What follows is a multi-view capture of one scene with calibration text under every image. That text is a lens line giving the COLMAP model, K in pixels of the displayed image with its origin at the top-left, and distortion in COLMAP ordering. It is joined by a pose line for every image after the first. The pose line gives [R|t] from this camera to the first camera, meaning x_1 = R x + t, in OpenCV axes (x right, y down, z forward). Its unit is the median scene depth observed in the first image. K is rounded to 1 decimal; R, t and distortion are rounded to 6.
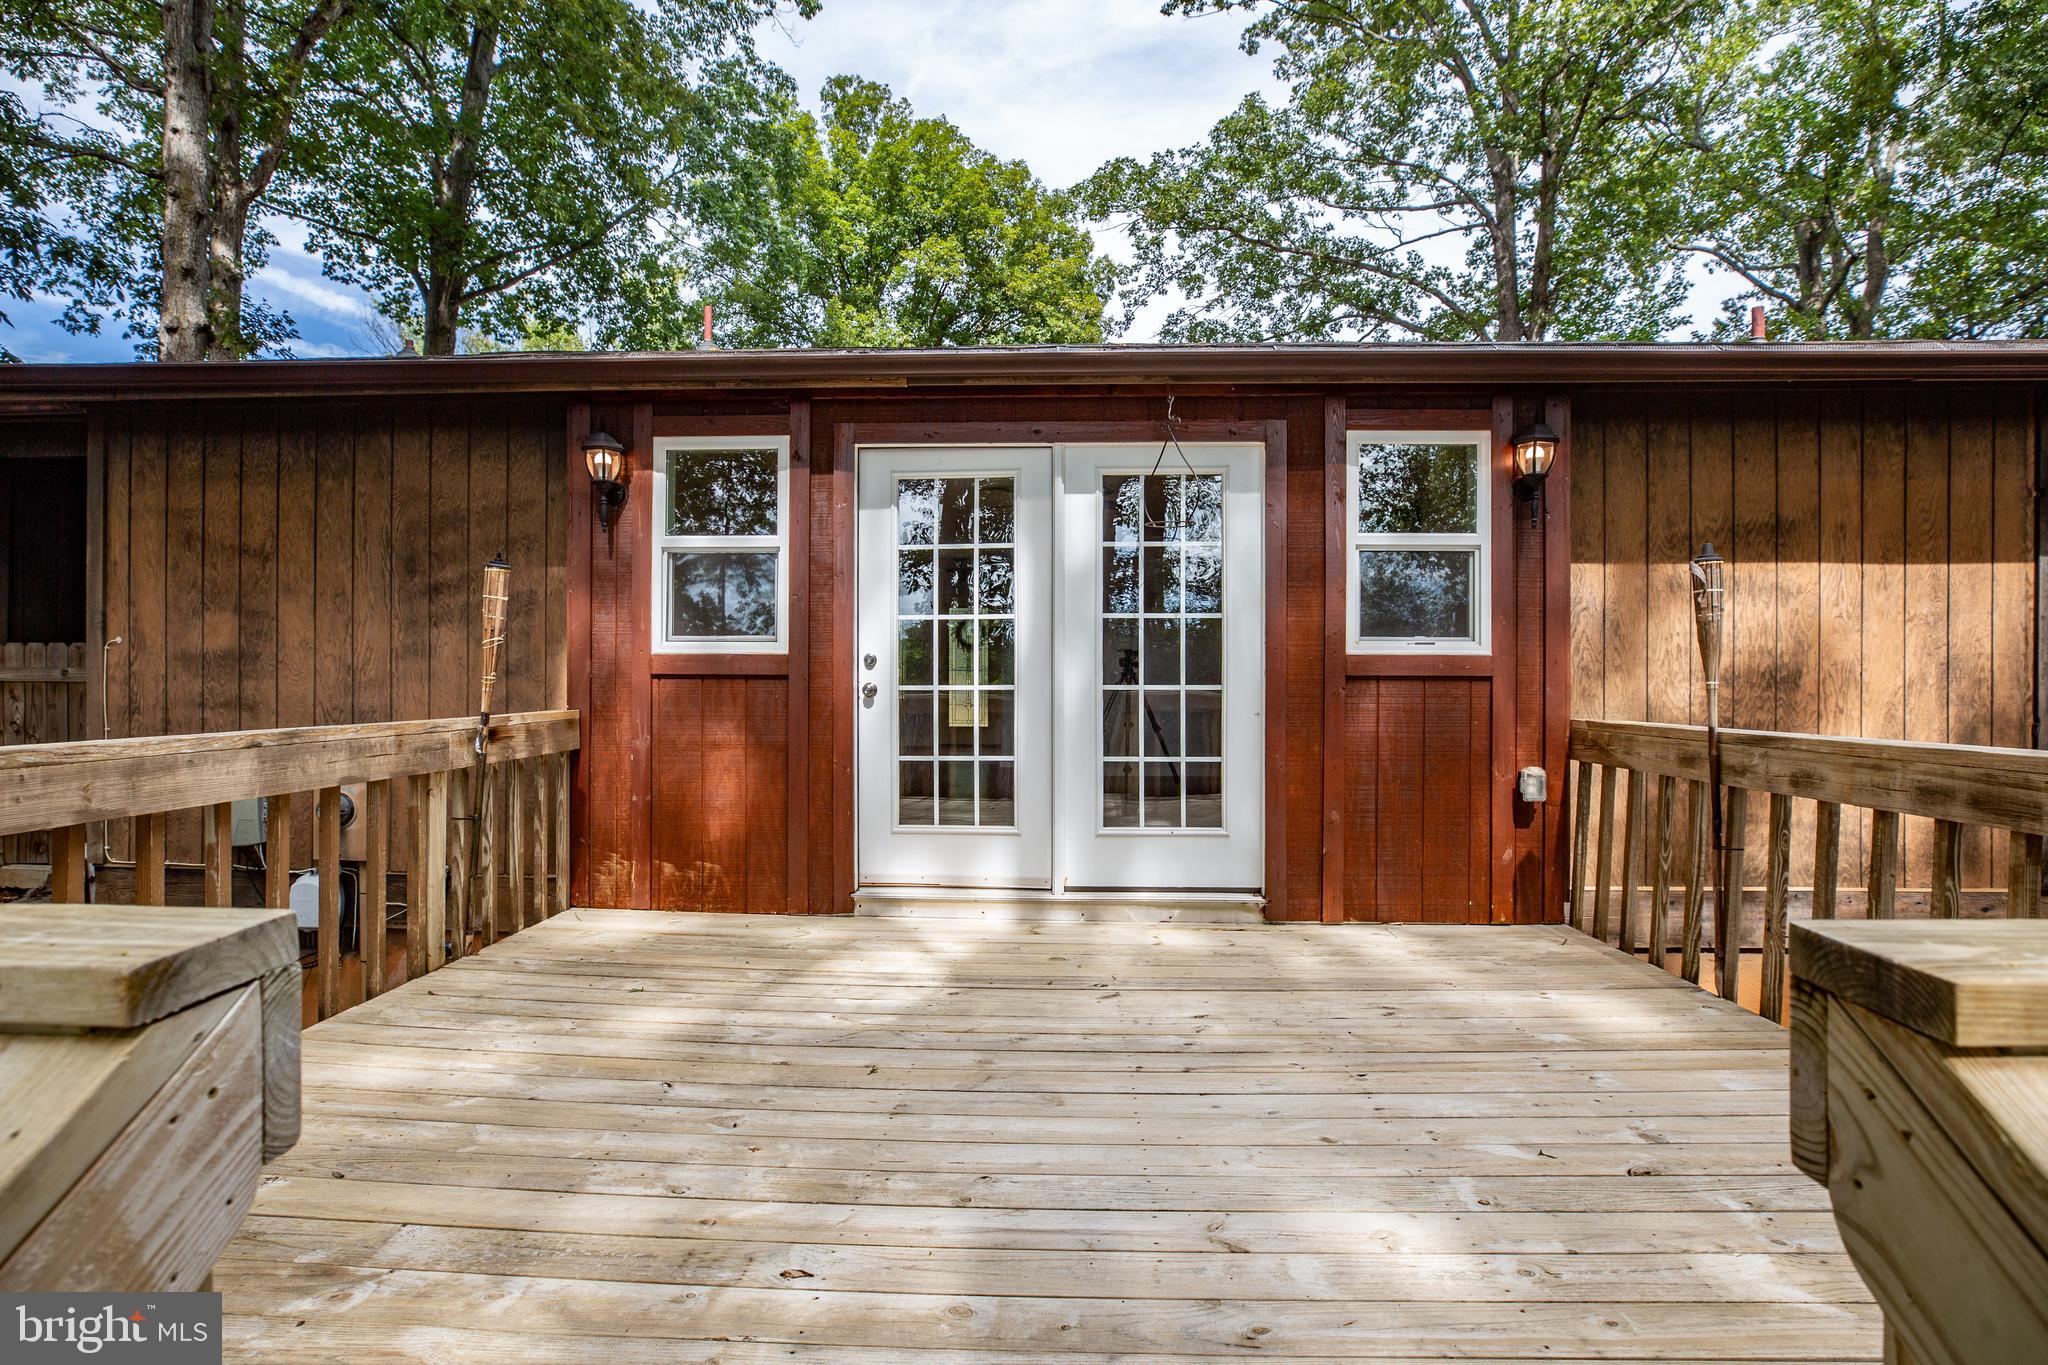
lens RADIAL K [[937.5, 0, 1009.8], [0, 937.5, 673.6], [0, 0, 1]] dist [-0.046661, 0.014138]
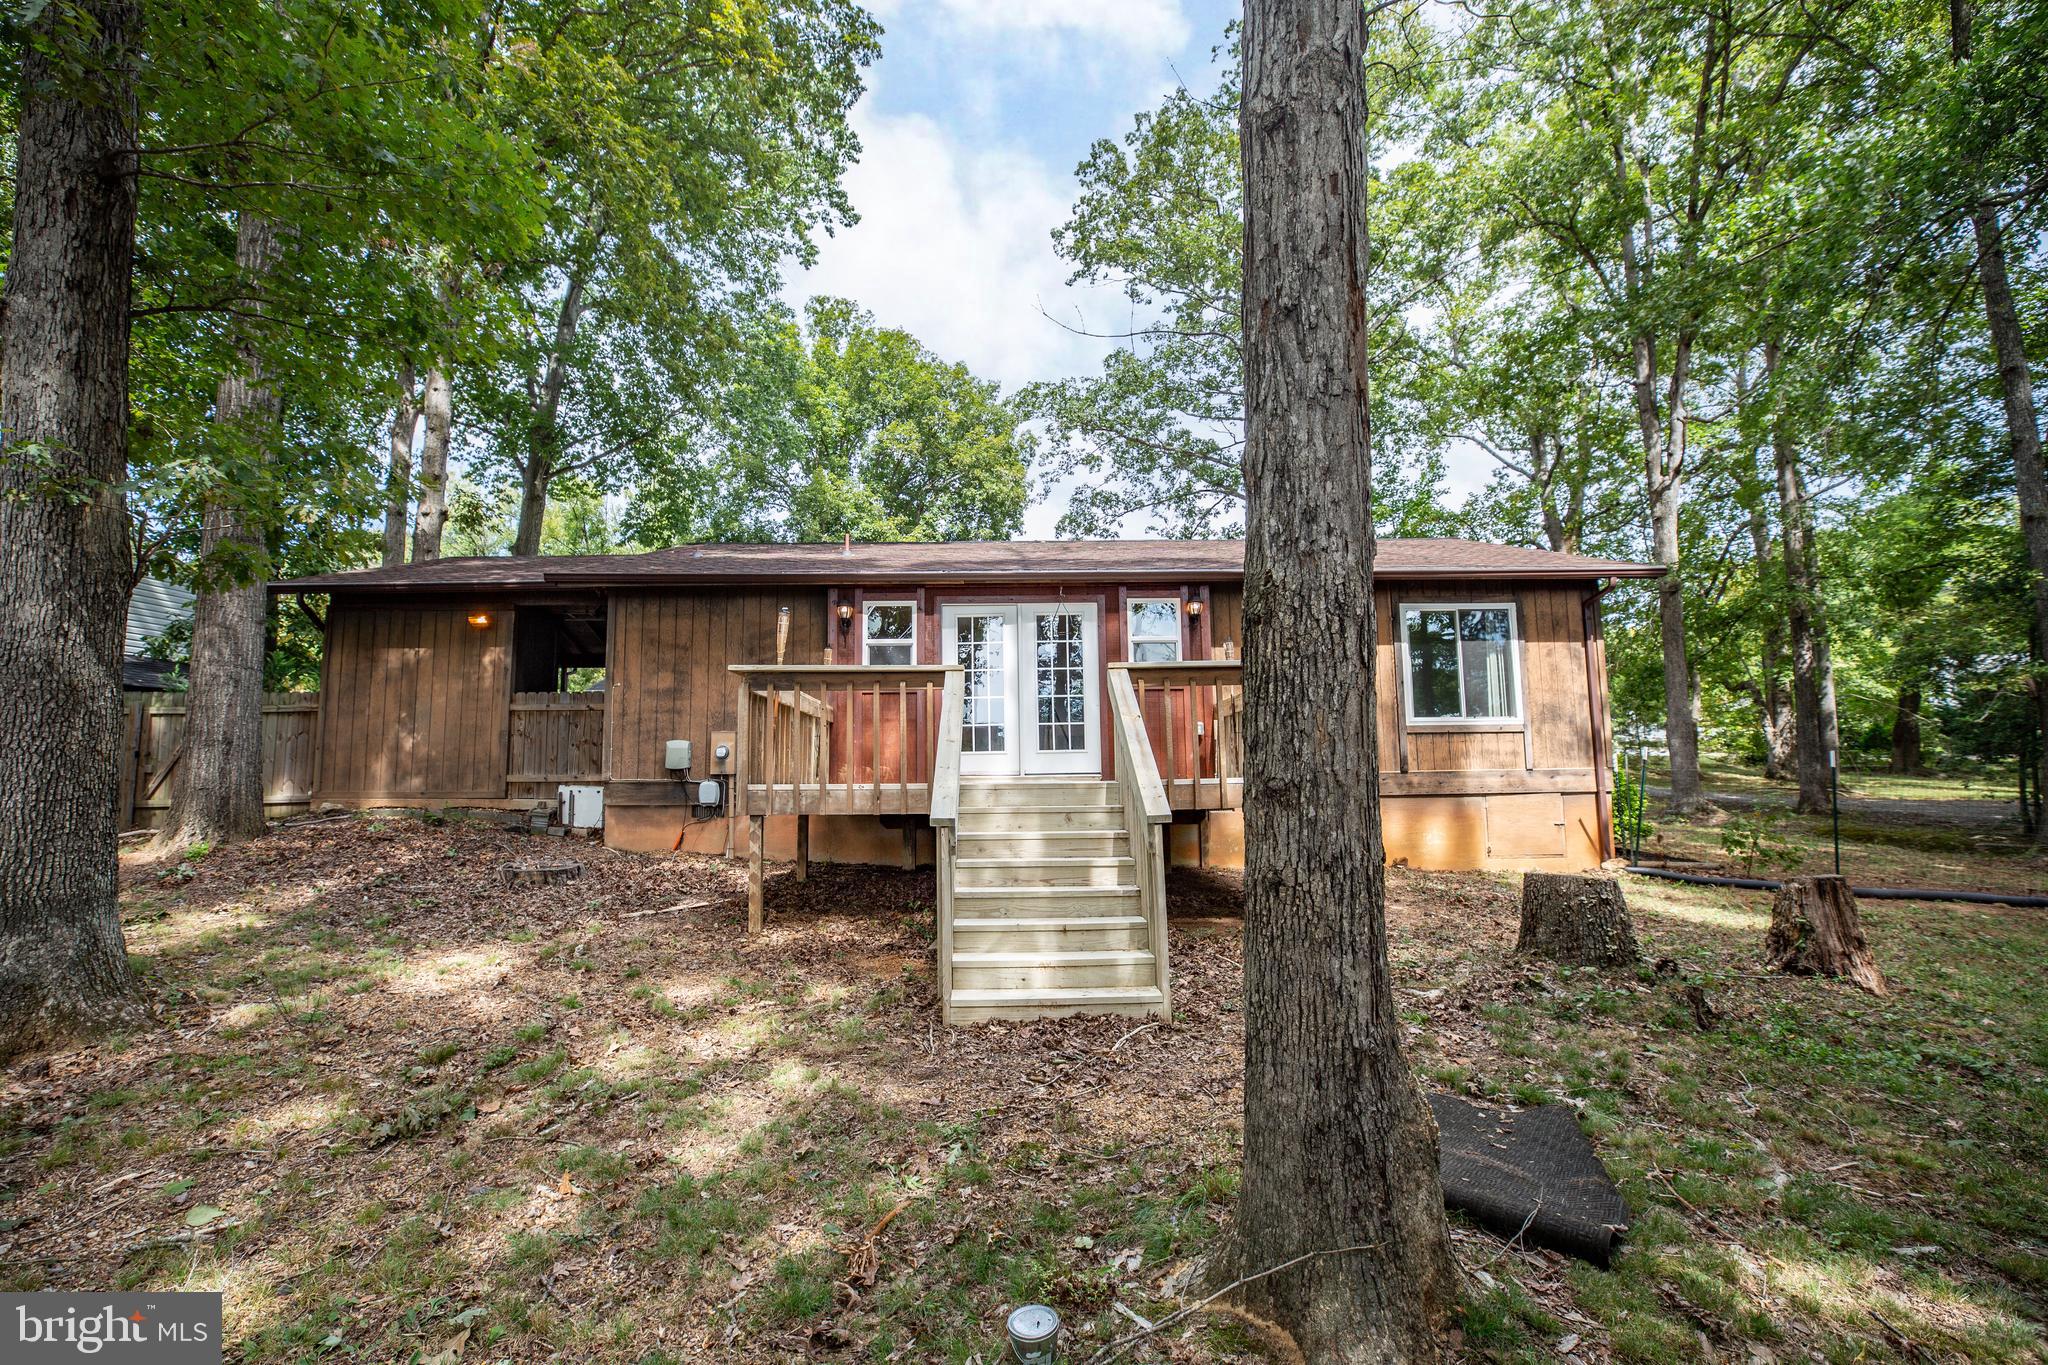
lens RADIAL K [[937.5, 0, 1009.8], [0, 937.5, 673.6], [0, 0, 1]] dist [-0.046661, 0.014138]
pose [[0.996829, -0.008508, 0.079114, -0.036730], [0.018474, 0.991844, -0.126109, 0.055787], [-0.077396, 0.127170, 0.988857, -0.313750]]
